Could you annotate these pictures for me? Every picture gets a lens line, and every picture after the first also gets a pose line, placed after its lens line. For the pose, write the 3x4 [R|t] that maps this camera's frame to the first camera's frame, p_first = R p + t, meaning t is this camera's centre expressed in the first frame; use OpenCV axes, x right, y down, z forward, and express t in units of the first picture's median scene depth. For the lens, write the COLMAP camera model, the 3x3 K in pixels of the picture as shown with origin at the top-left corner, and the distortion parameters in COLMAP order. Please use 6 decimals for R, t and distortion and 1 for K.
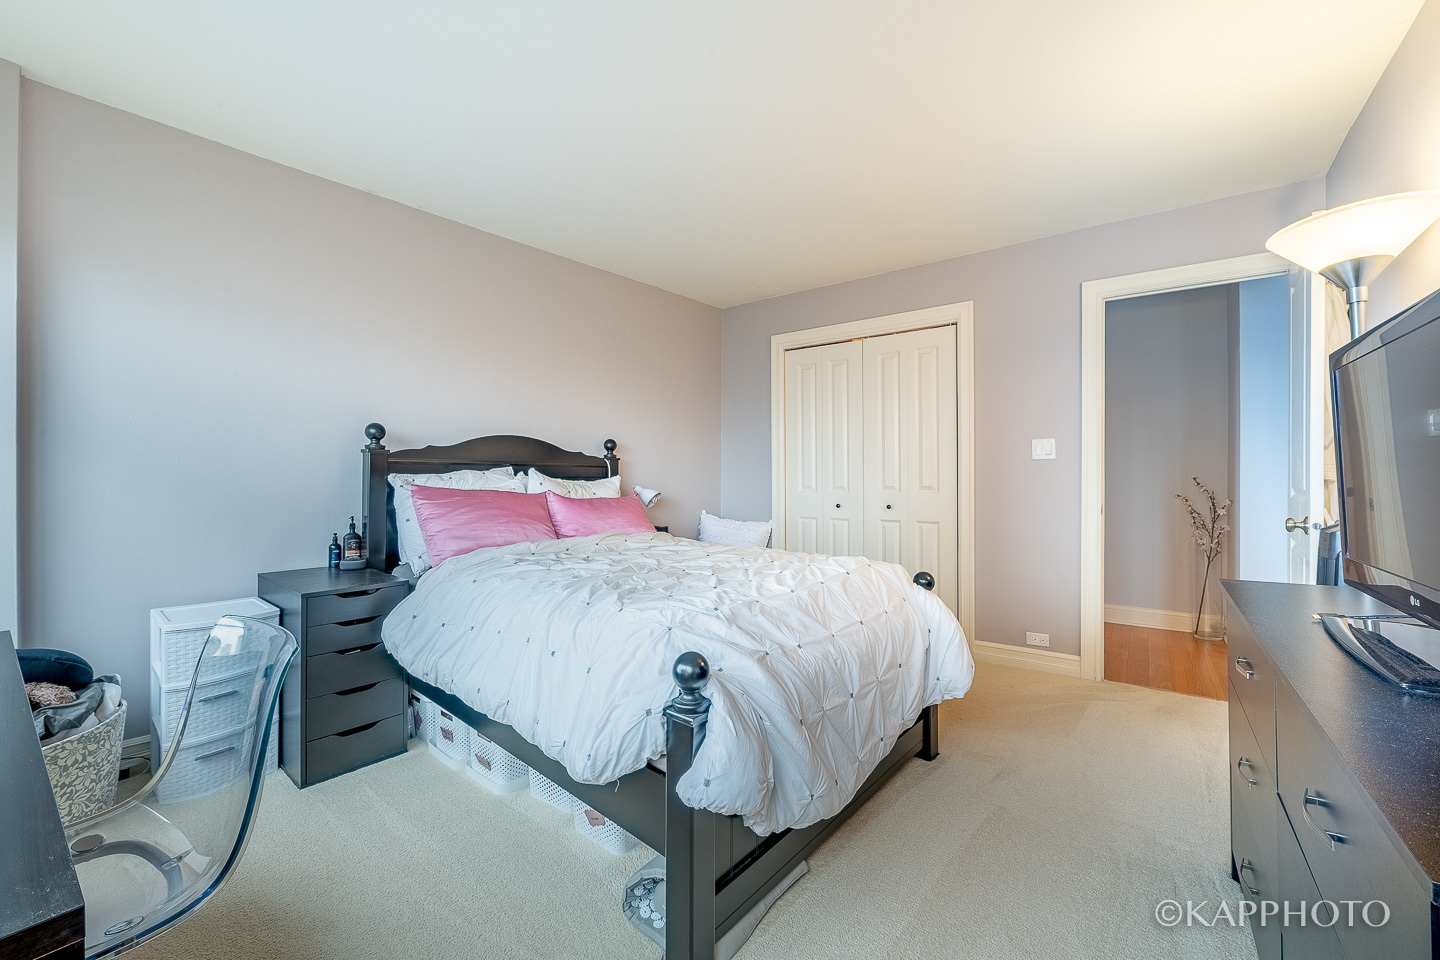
lens RADIAL K [[582.9, 0, 727.8], [0, 582.9, 468.6], [0, 0, 1]] dist [0.000259, -0.001803]
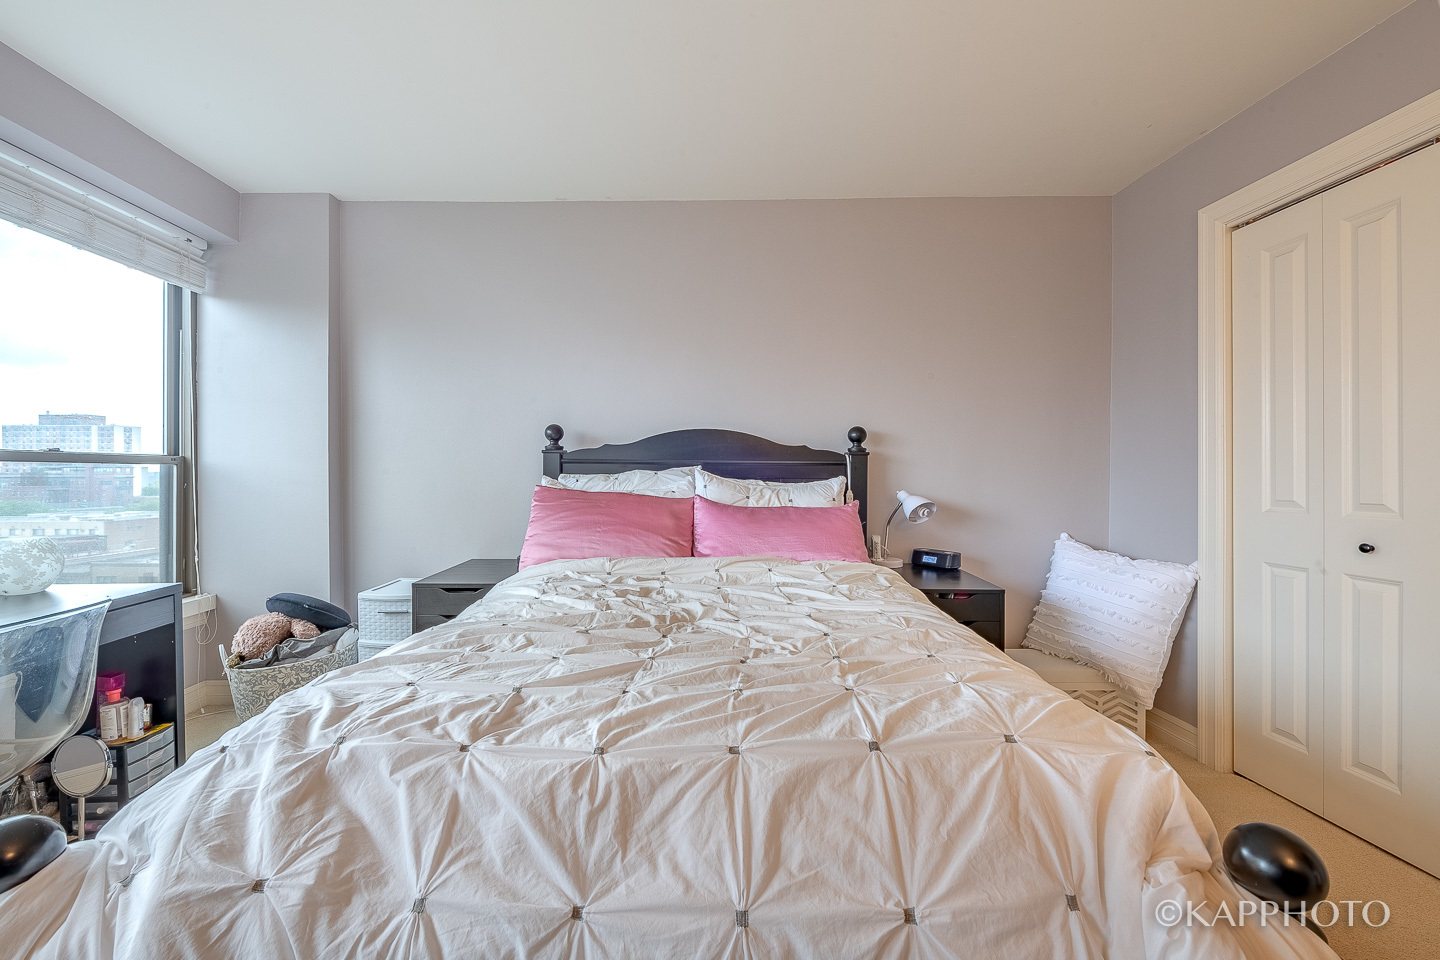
lens RADIAL K [[582.9, 0, 722.7], [0, 582.9, 474.4], [0, 0, 1]] dist [0.000259, -0.001803]
pose [[0.625495, 0.000232, -0.780228, 0.340777], [0.006928, 0.999959, 0.005851, 0.004928], [0.780198, -0.009065, 0.625467, 0.536304]]
